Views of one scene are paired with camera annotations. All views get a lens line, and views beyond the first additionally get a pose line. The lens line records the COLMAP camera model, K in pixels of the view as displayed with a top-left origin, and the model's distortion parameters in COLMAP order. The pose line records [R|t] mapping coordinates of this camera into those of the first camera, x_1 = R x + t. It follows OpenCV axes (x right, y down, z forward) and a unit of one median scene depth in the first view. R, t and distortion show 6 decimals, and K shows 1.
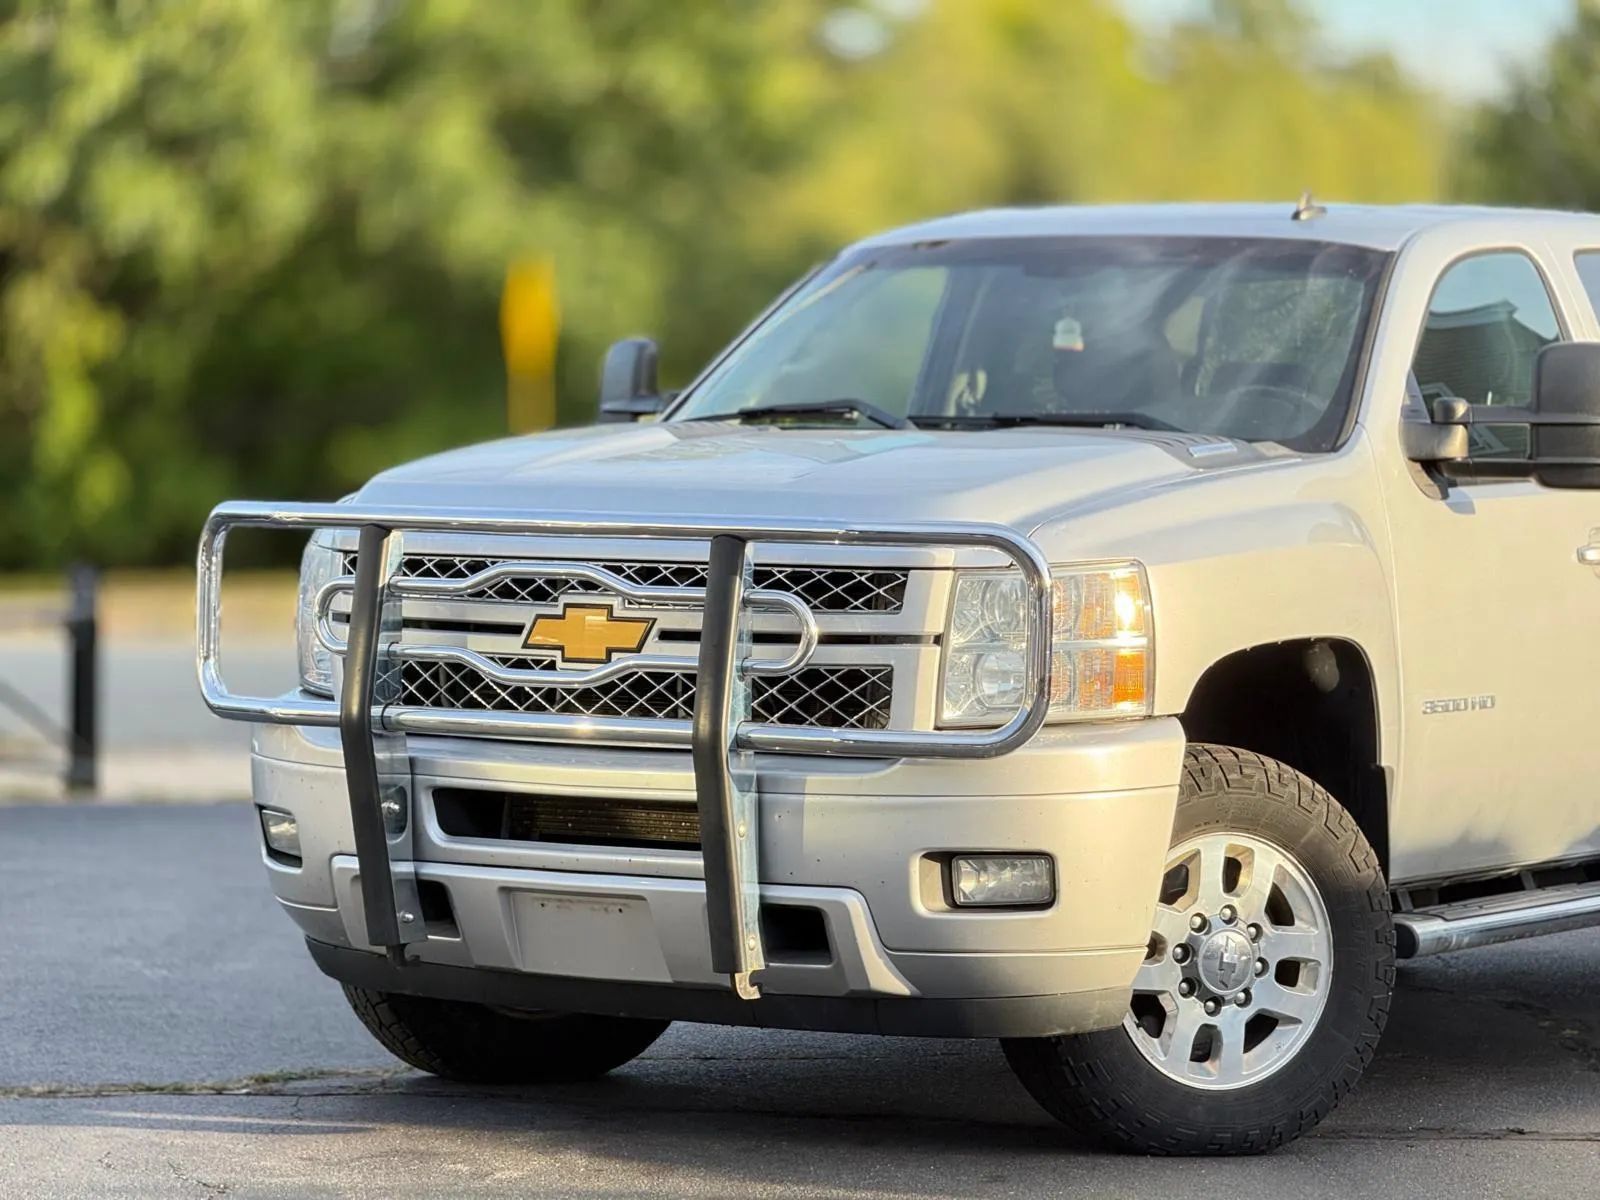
lens RADIAL K [[5729.2, 0, 800.0], [0, 5729.2, 600.0], [0, 0, 1]] dist [0.266512, 3.304596]
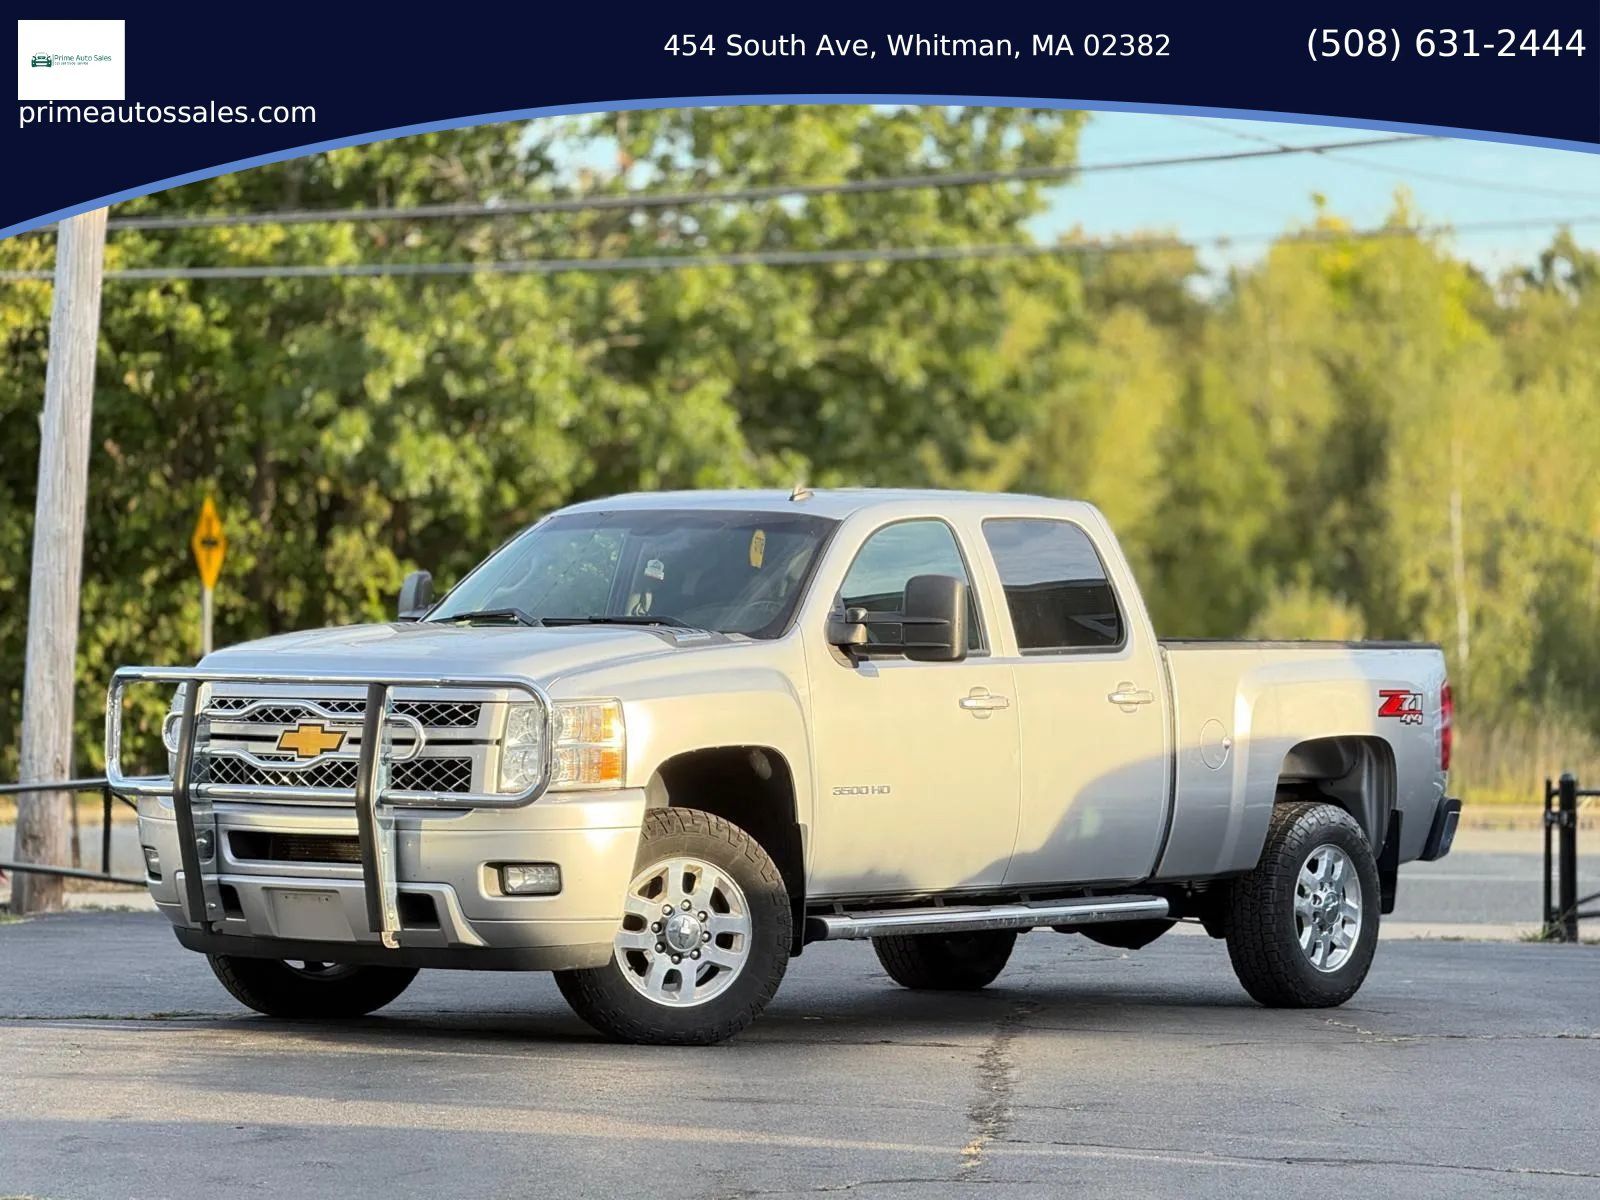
lens RADIAL K [[5729.2, 0, 800.0], [0, 5729.2, 600.0], [0, 0, 1]] dist [0.266512, 3.304596]
pose [[0.996573, -0.000857, -0.082711, 0.253000], [-0.002602, 0.999127, -0.041695, 0.035084], [0.082674, 0.041767, 0.995701, -0.720991]]
